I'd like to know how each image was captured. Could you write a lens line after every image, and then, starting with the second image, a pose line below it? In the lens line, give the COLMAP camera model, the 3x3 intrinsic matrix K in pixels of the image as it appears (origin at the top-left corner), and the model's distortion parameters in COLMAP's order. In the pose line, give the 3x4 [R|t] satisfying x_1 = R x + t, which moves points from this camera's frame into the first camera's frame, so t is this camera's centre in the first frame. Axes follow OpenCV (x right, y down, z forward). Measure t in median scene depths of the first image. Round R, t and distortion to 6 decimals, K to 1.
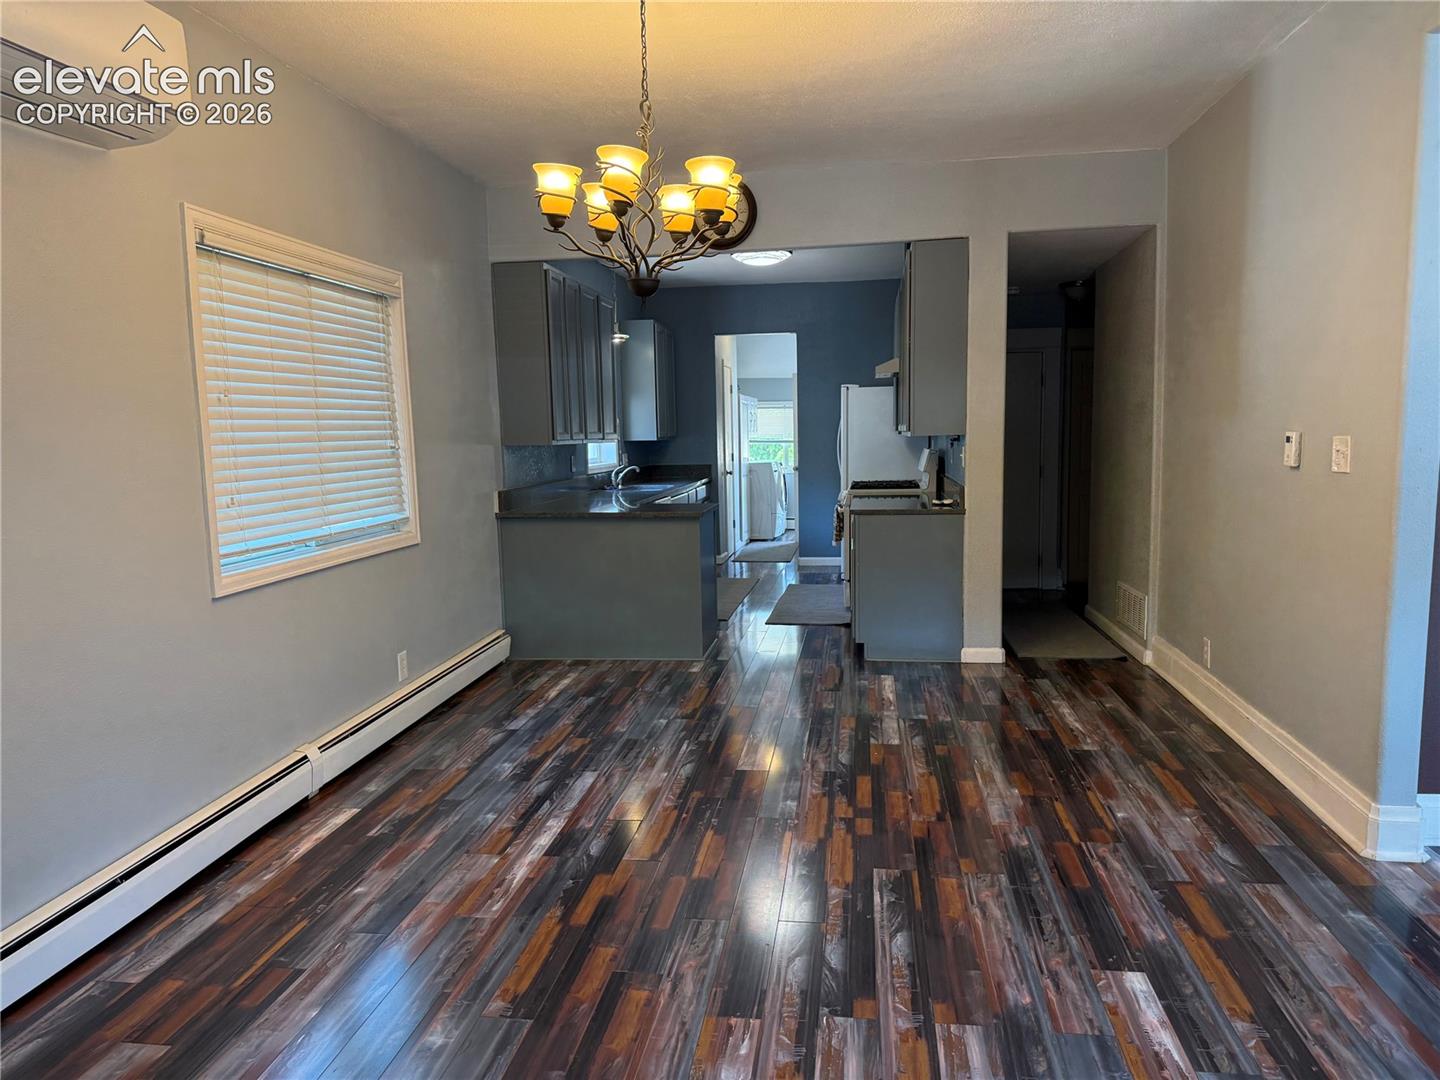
lens RADIAL K [[1009.6, 0, 712.5], [0, 1009.6, 560.6], [0, 0, 1]] dist [0.033758, -0.032929]
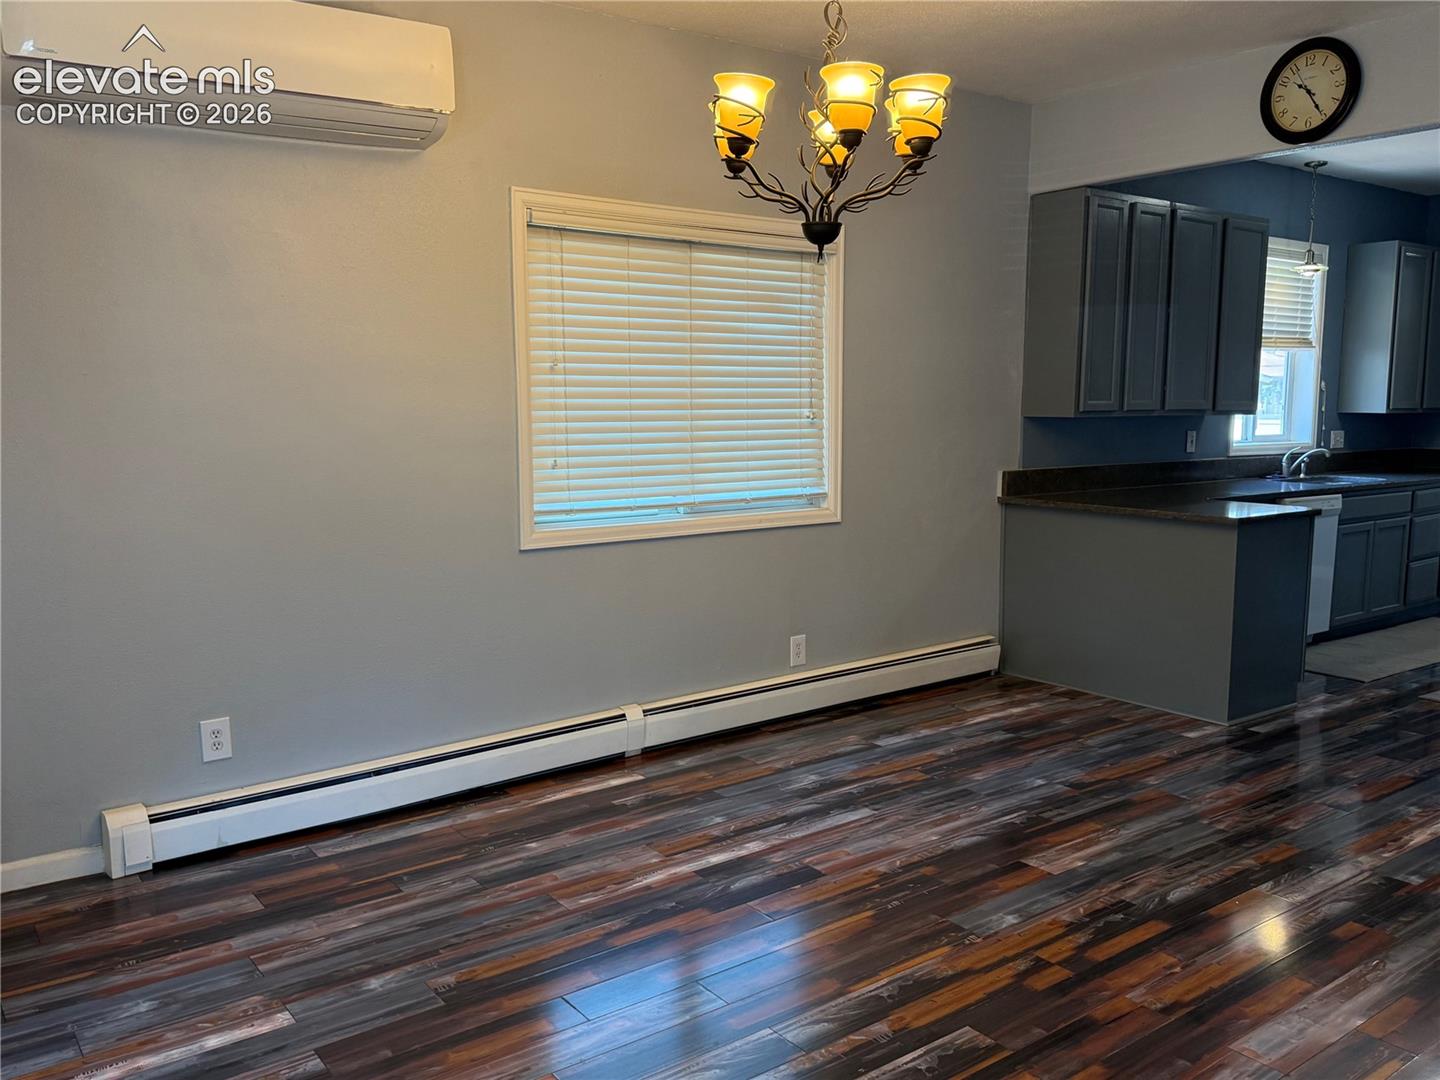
lens RADIAL K [[1178.3, 0, 722.9], [0, 1178.3, 554.0], [0, 0, 1]] dist [0.113873, -0.147649]
pose [[0.707101, 0.118341, -0.697140, 0.394711], [-0.108815, 0.992363, 0.058086, -0.040404], [0.698690, 0.034787, 0.714578, 0.172499]]
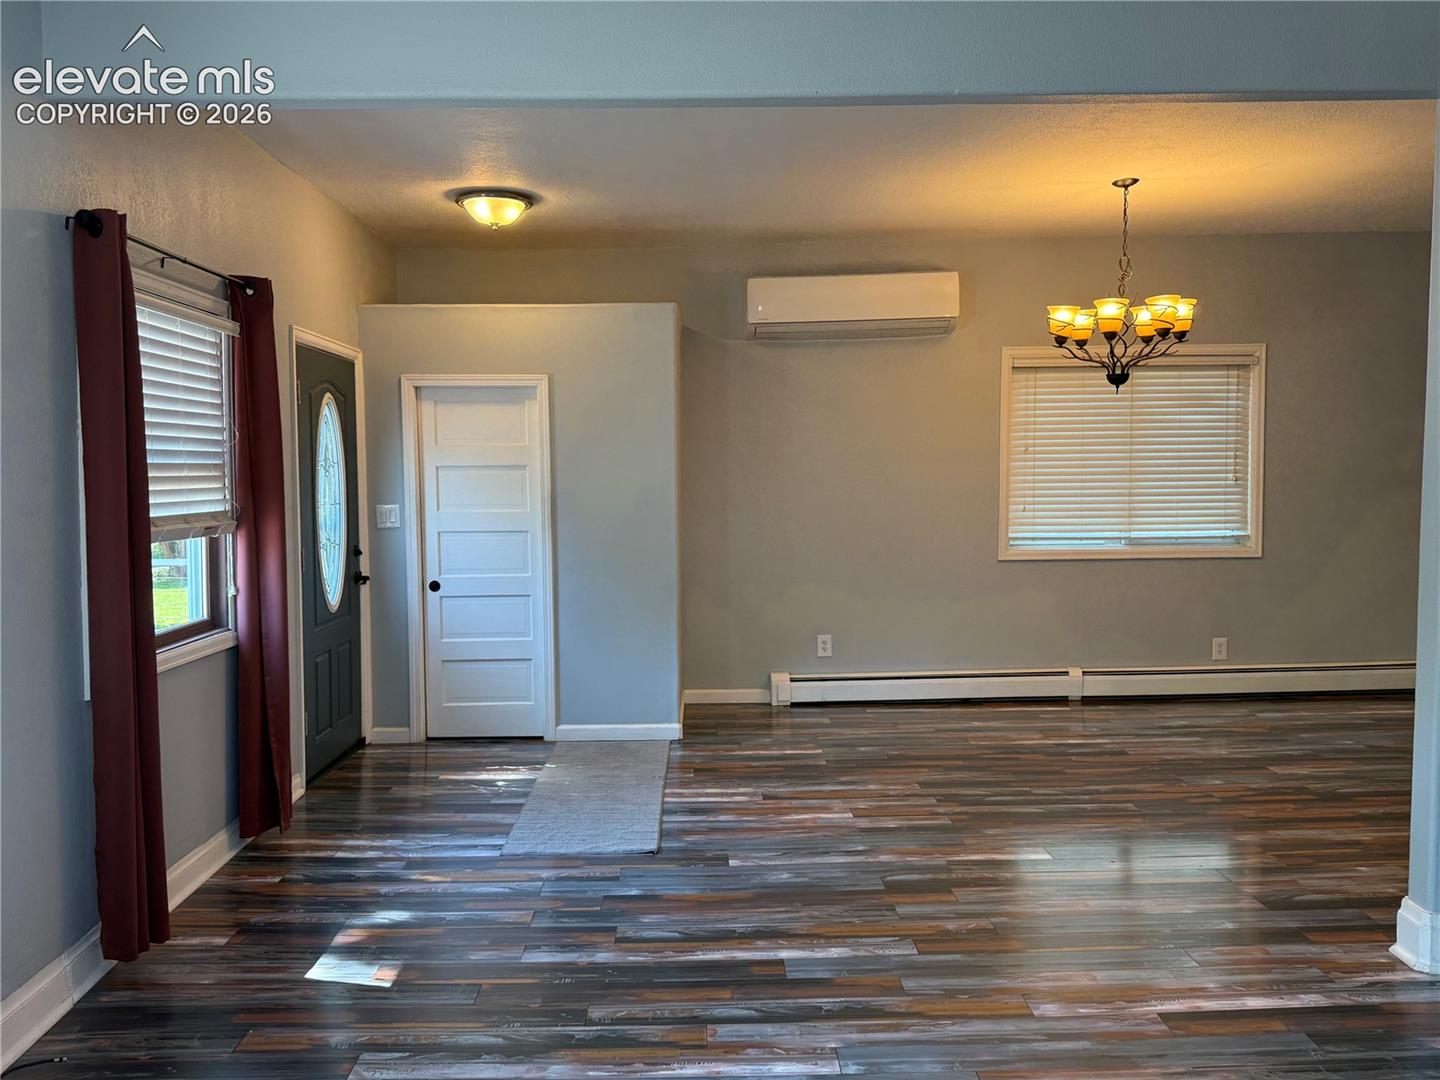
lens RADIAL K [[1178.3, 0, 713.2], [0, 1178.3, 544.4], [0, 0, 1]] dist [0.113873, -0.147649]
pose [[0.164745, 0.093640, -0.981881, 1.073581], [-0.125383, 0.989395, 0.073320, -0.058381], [0.978334, 0.111032, 0.174739, 0.090210]]
